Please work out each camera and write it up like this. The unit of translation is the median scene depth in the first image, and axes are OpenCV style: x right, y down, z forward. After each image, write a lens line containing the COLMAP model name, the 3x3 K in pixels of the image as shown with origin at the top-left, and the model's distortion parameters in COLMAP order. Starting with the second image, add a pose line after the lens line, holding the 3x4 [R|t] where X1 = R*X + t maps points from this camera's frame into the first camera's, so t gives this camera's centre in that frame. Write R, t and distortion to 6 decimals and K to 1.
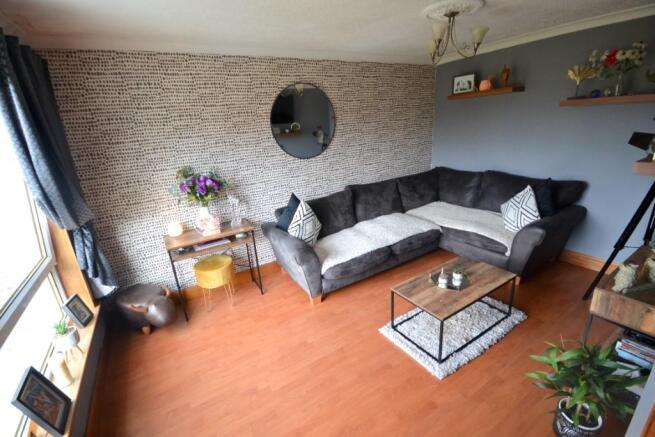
lens RADIAL K [[289.2, 0, 312.9], [0, 289.2, 218.1], [0, 0, 1]] dist [-0.014690, -0.000073]
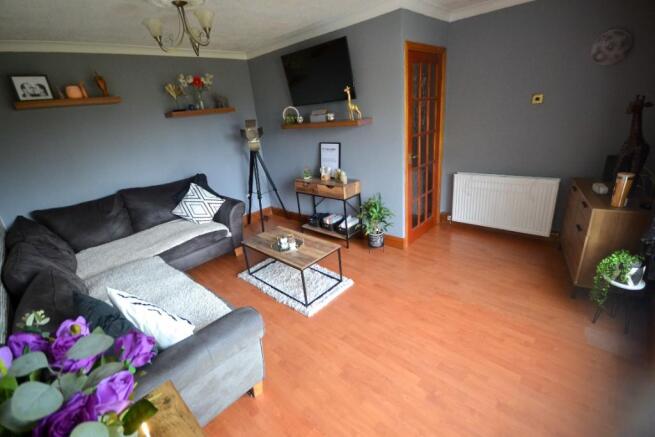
lens RADIAL K [[290.6, 0, 327.5], [0, 290.6, 218.5], [0, 0, 1]] dist [0.000410, -0.000306]
pose [[-0.275910, -0.254438, 0.926895, -0.545797], [0.403302, 0.844688, 0.351923, -0.196376], [-0.872480, 0.470917, -0.130442, 0.783454]]
